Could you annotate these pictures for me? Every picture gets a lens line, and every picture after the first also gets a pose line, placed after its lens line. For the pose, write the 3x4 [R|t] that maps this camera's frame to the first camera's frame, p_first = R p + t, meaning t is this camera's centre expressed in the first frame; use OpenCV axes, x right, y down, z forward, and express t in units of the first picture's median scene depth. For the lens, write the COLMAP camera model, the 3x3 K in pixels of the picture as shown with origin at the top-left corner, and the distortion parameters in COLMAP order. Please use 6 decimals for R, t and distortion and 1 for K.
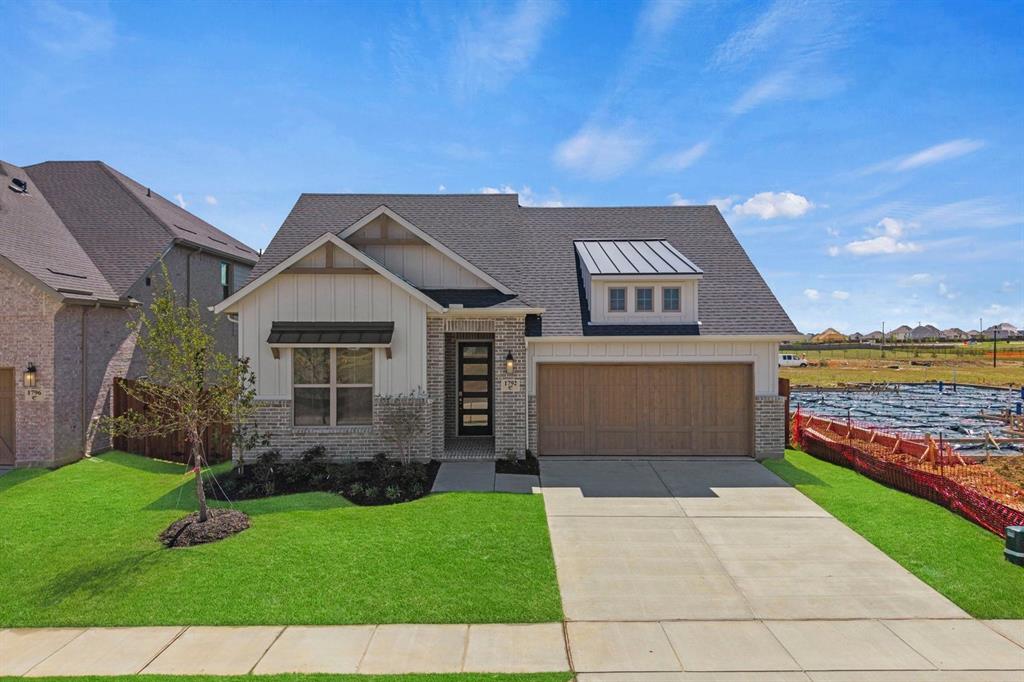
lens RADIAL K [[487.2, 0, 512.0], [0, 487.2, 341.0], [0, 0, 1]] dist [0.003149, -0.000588]
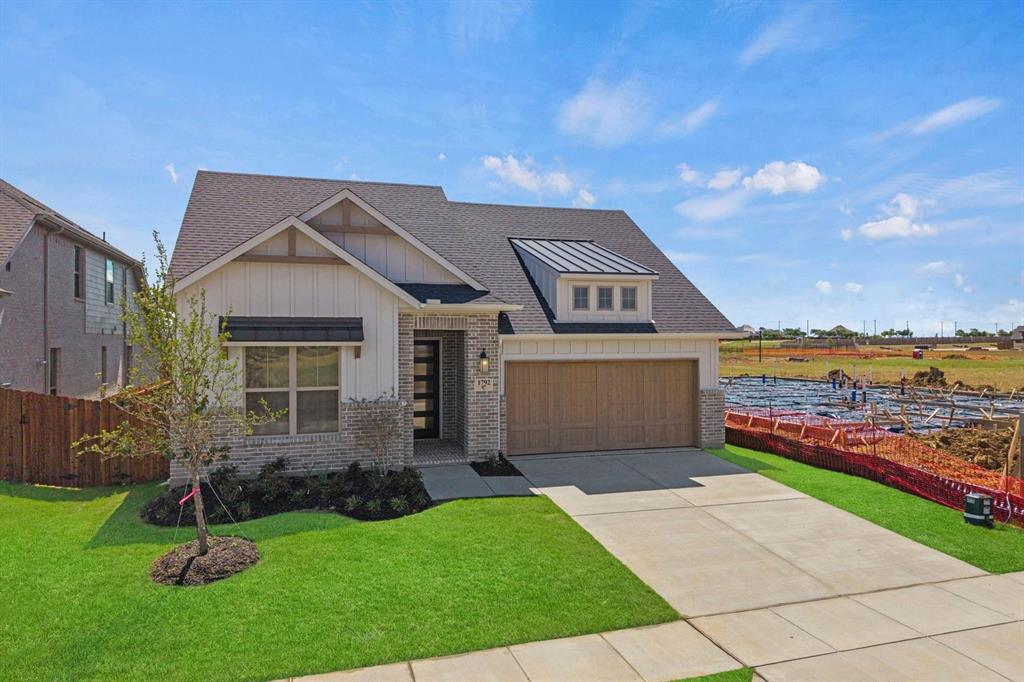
lens RADIAL K [[495.5, 0, 456.3], [0, 495.5, 343.0], [0, 0, 1]] dist [0.001745, 0.000296]
pose [[0.976708, -0.002063, 0.214565, -0.267945], [0.000788, 0.999982, 0.006030, 0.002371], [-0.214573, -0.005720, 0.976691, 0.053930]]
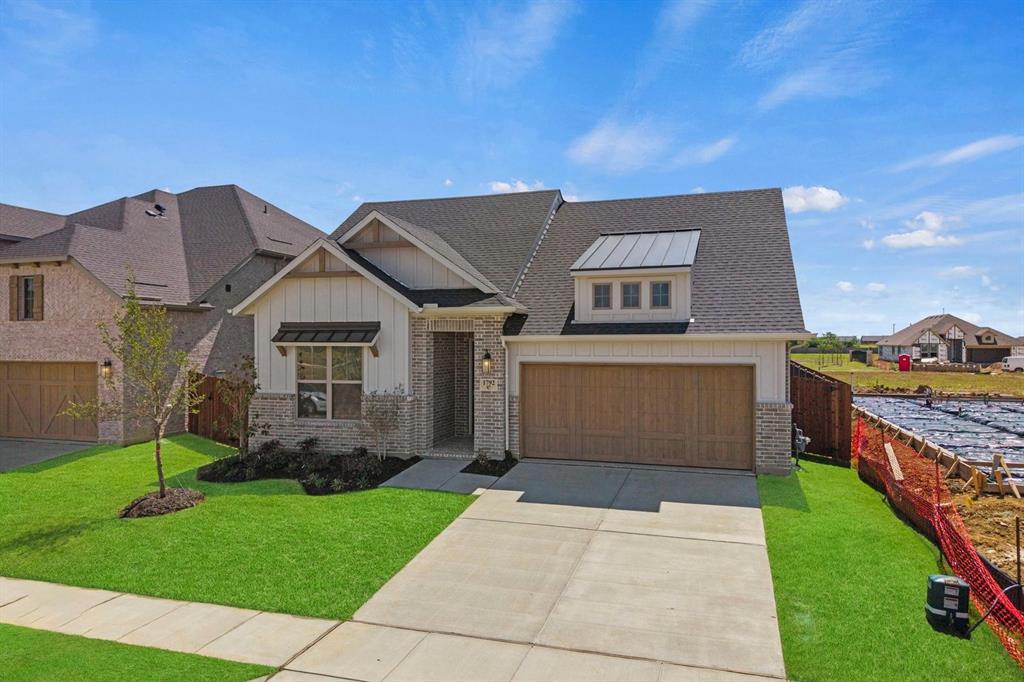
lens RADIAL K [[494.4, 0, 557.6], [0, 494.4, 339.8], [0, 0, 1]] dist [0.002045, 0.000346]
pose [[0.975873, 0.000824, -0.218339, 0.356915], [-0.001099, 0.999999, -0.001140, 0.000326], [0.218338, 0.001353, 0.975872, 0.048848]]
